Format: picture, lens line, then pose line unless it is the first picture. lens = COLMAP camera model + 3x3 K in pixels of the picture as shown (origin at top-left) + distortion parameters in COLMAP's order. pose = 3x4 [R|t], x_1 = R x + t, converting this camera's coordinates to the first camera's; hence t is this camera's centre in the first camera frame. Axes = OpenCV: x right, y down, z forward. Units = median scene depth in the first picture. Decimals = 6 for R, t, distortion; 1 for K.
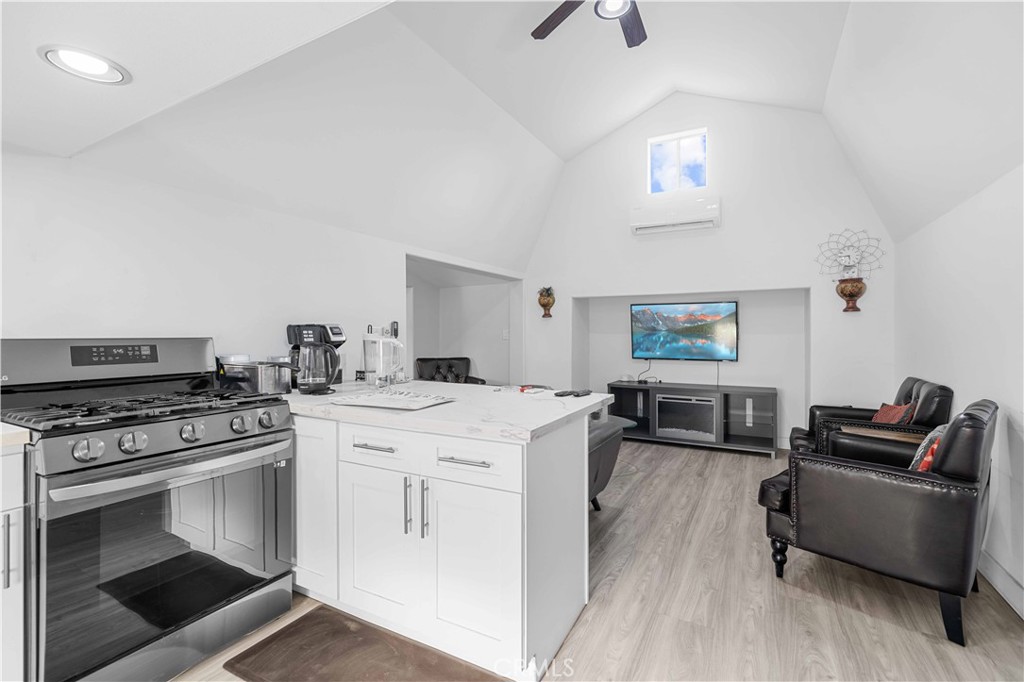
lens RADIAL K [[453.0, 0, 512.9], [0, 453.0, 338.0], [0, 0, 1]] dist [-0.000017, -0.000165]
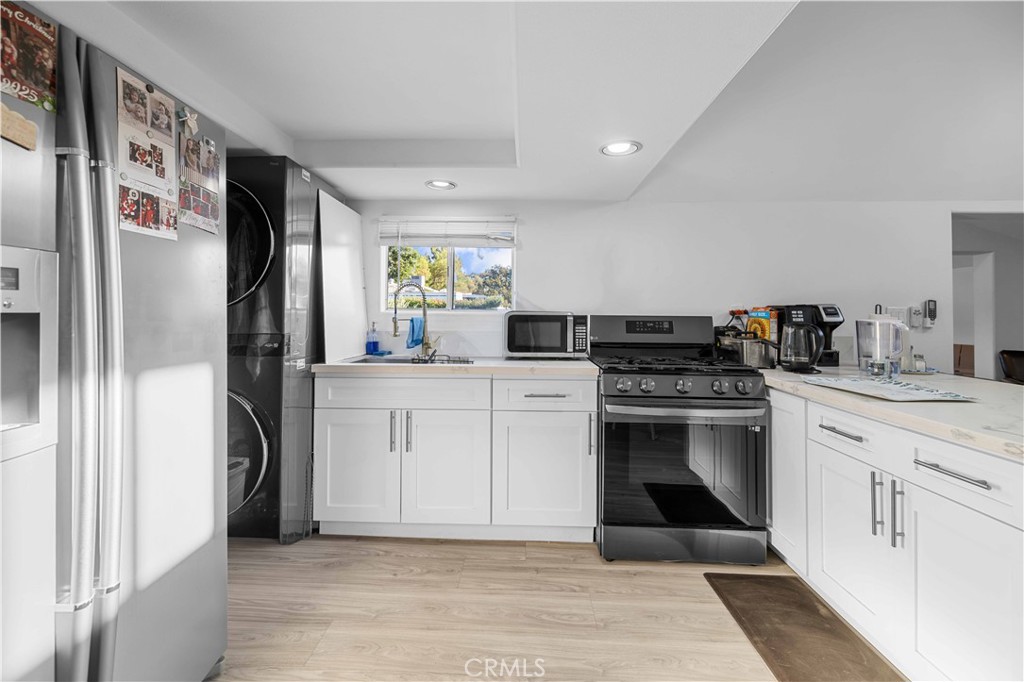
lens RADIAL K [[436.7, 0, 508.7], [0, 436.7, 327.3], [0, 0, 1]] dist [-0.001313, -0.000235]
pose [[0.446022, 0.033024, -0.894413, 0.175445], [-0.016118, 0.999453, 0.028864, 0.003583], [0.894877, 0.001542, 0.446310, -0.037079]]
